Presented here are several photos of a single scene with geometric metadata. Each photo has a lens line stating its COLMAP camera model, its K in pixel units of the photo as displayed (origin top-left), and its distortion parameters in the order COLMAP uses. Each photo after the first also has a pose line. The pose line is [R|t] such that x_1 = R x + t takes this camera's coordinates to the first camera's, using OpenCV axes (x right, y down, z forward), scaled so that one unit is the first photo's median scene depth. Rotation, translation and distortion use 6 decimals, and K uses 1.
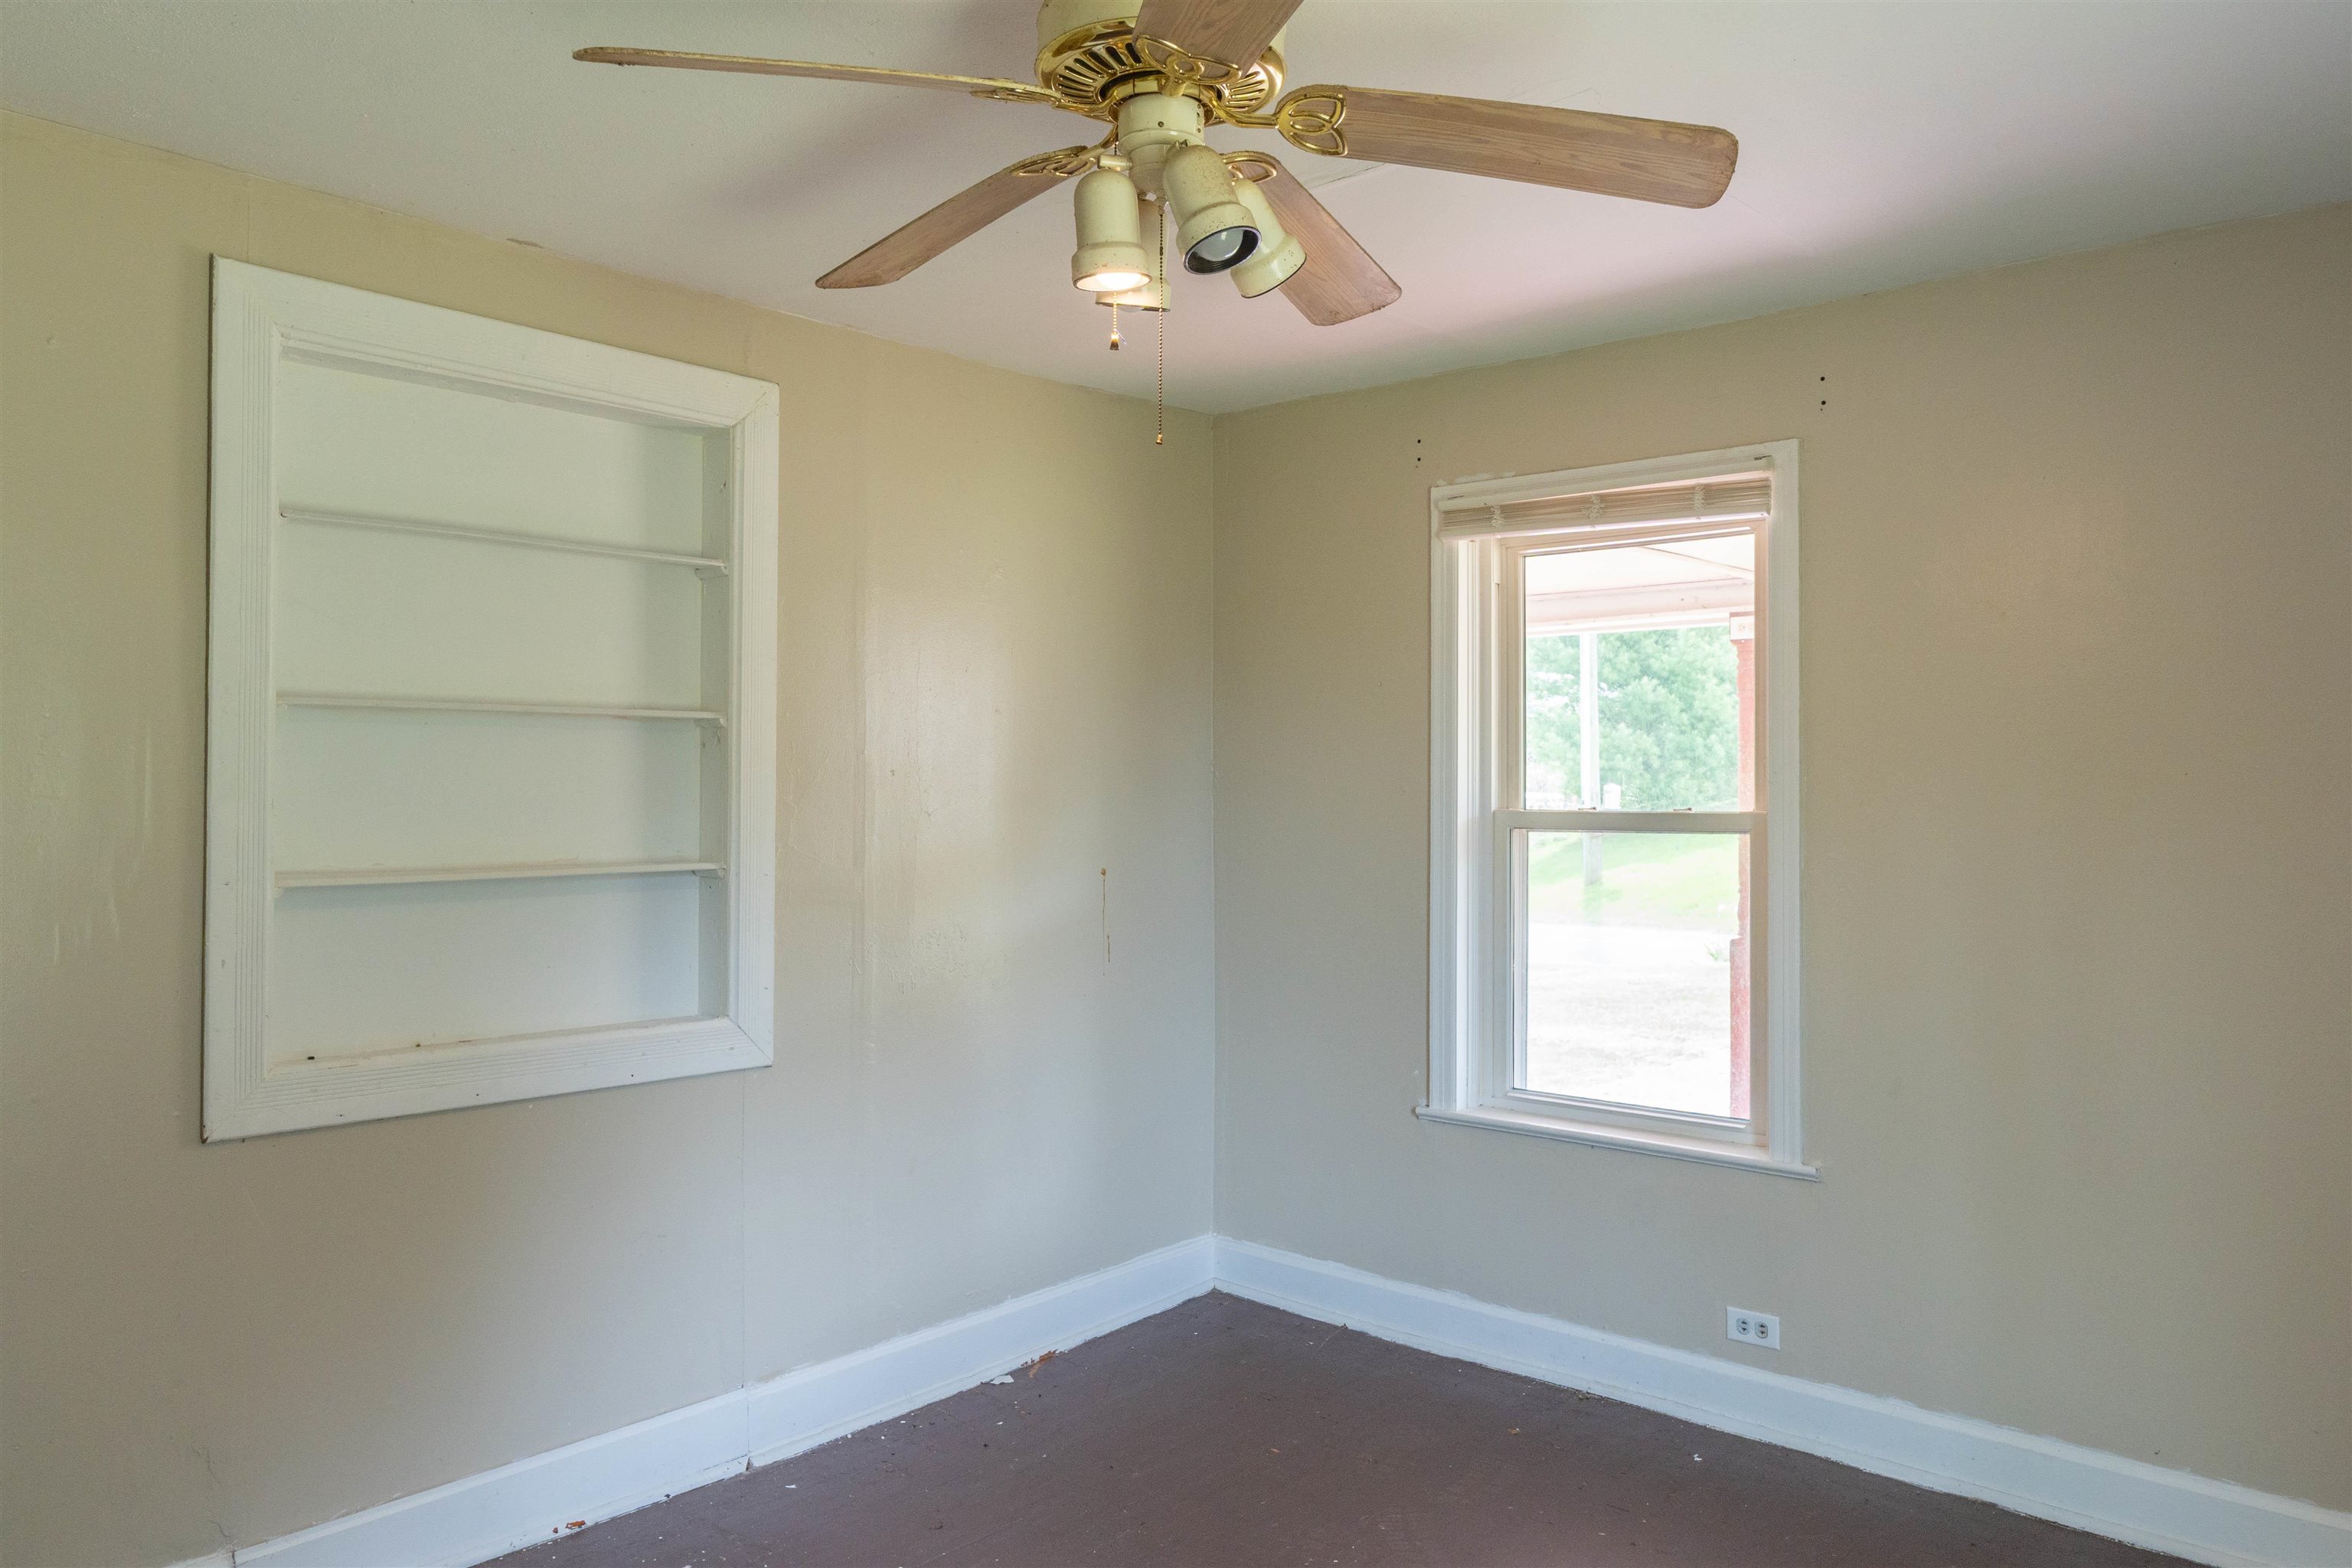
lens RADIAL K [[1662.4, 0, 1169.1], [0, 1662.4, 770.8], [0, 0, 1]] dist [-0.004222, -0.003745]
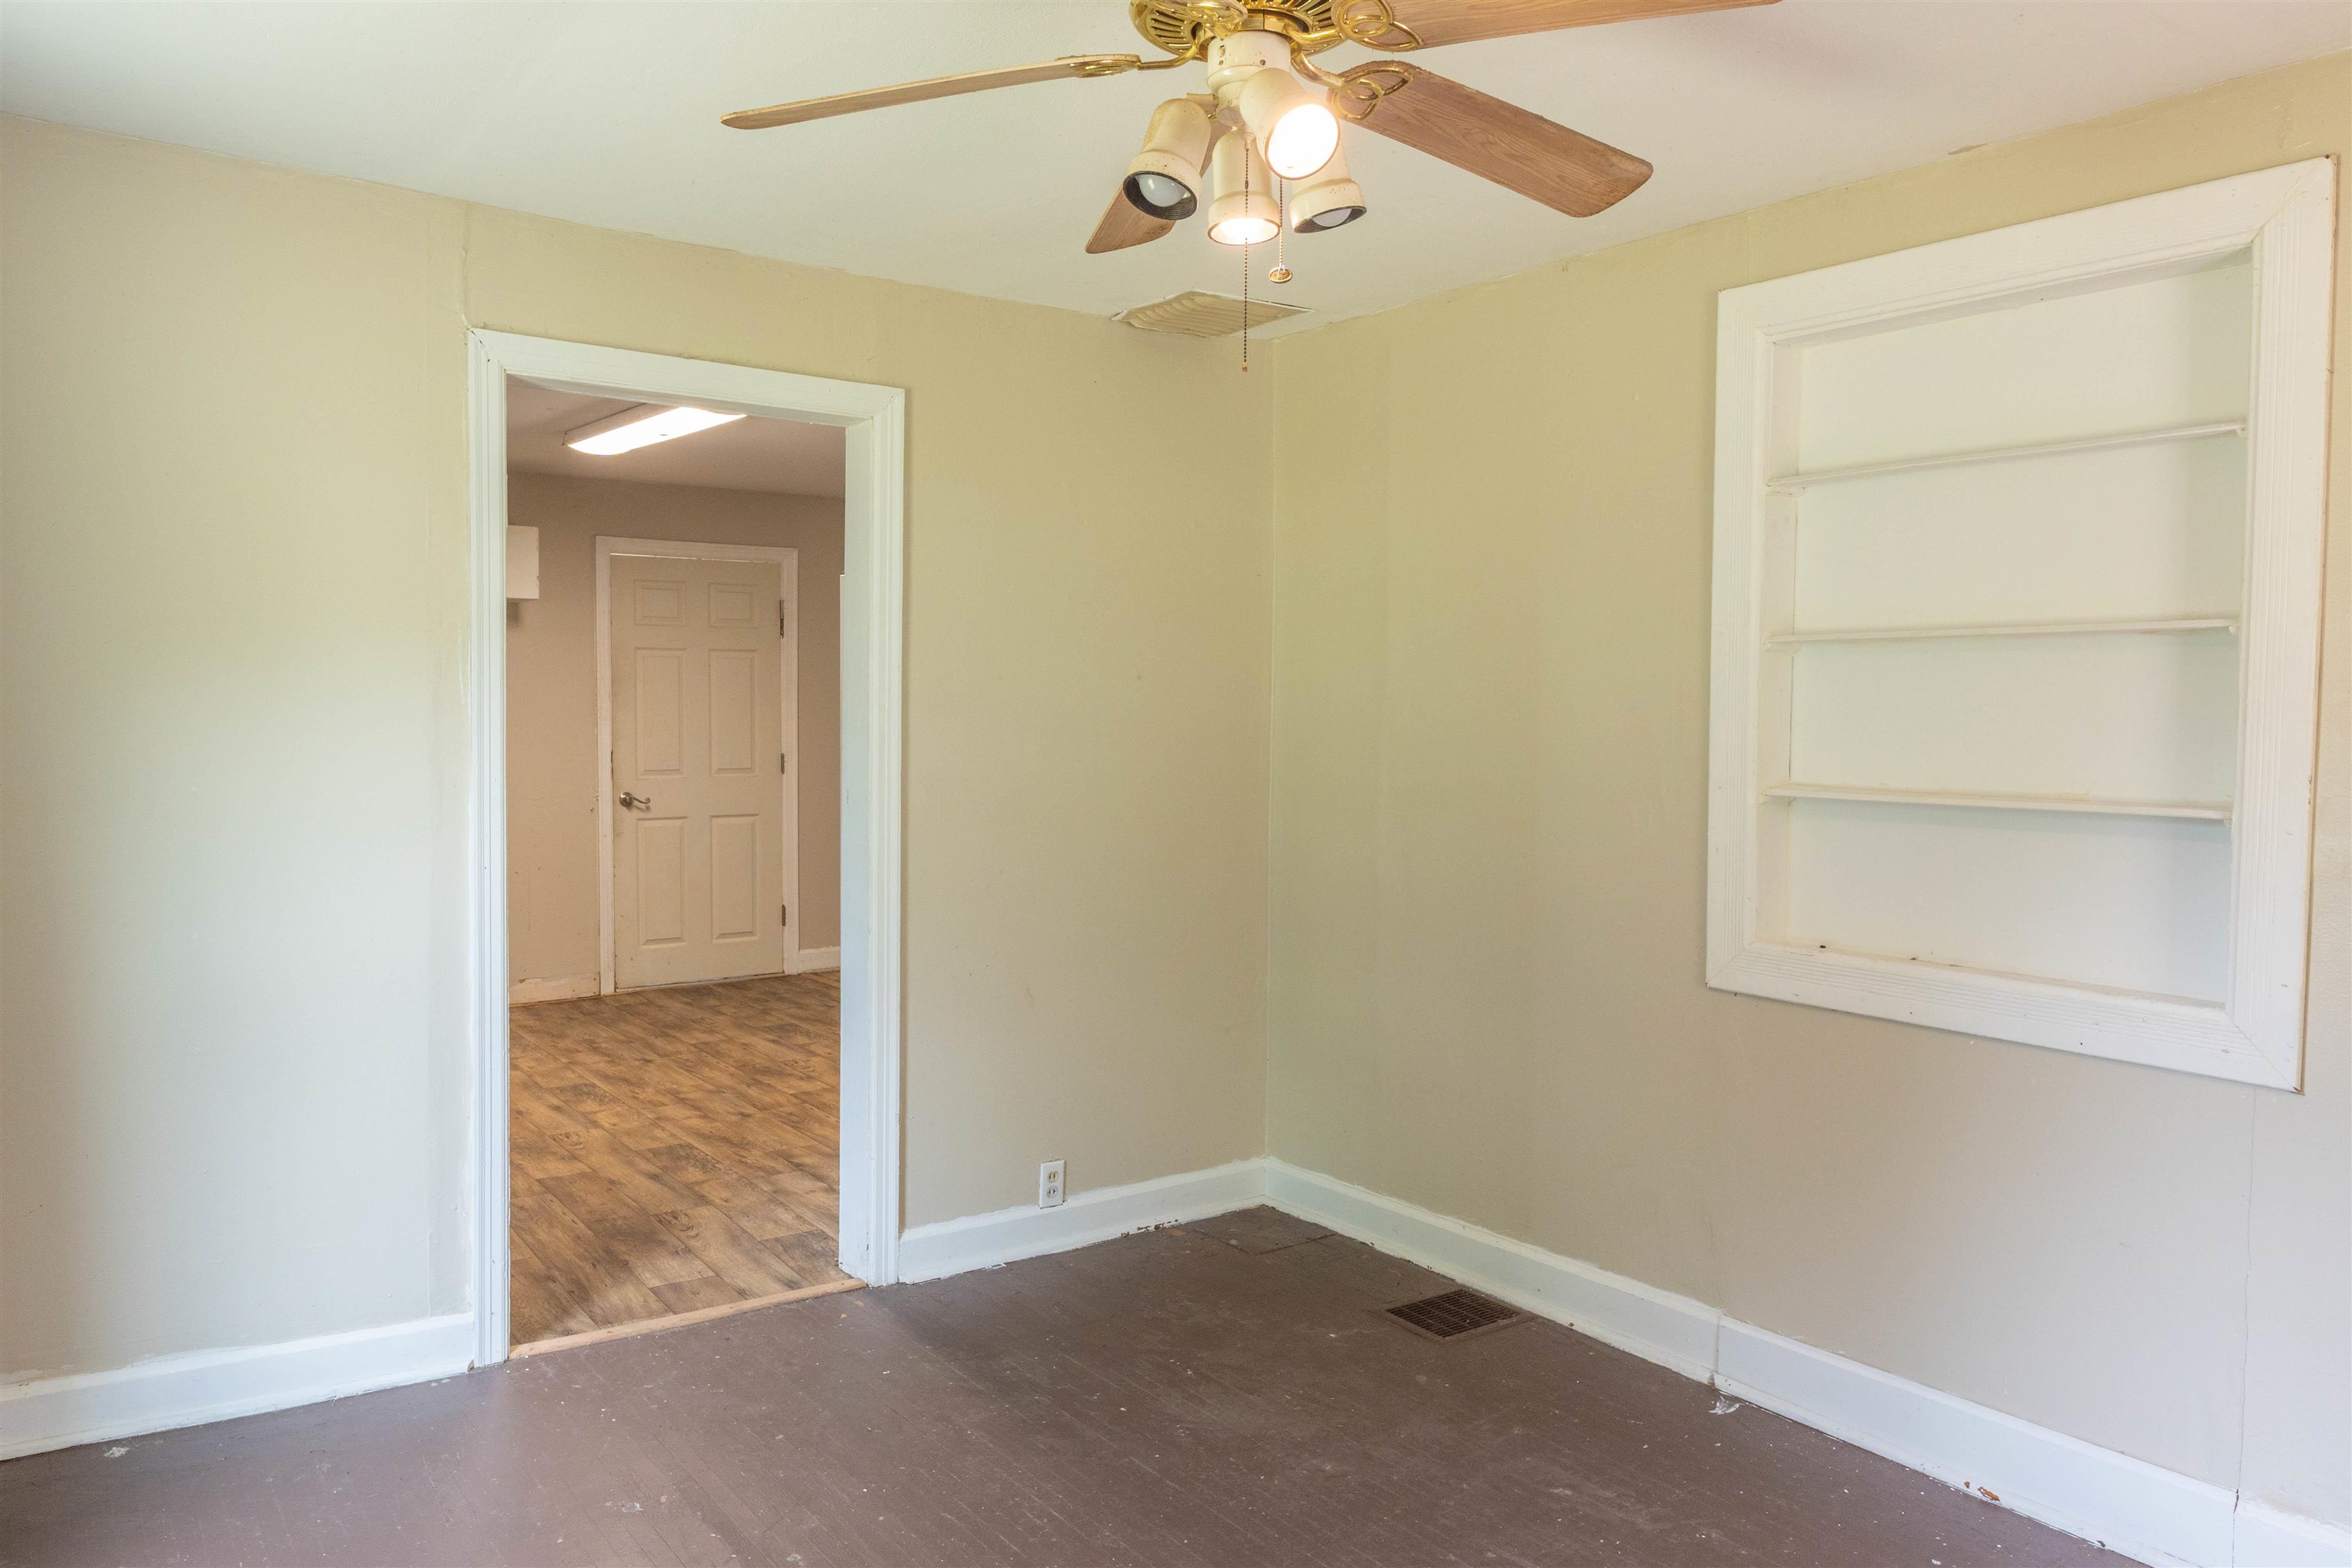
lens RADIAL K [[1662.4, 0, 1169.1], [0, 1662.4, 770.8], [0, 0, 1]] dist [-0.004222, -0.003745]
pose [[-0.221922, 0.034259, -0.974462, 0.652714], [0.000385, 0.999386, 0.035048, 0.009226], [0.975064, 0.007403, -0.221799, 0.751481]]
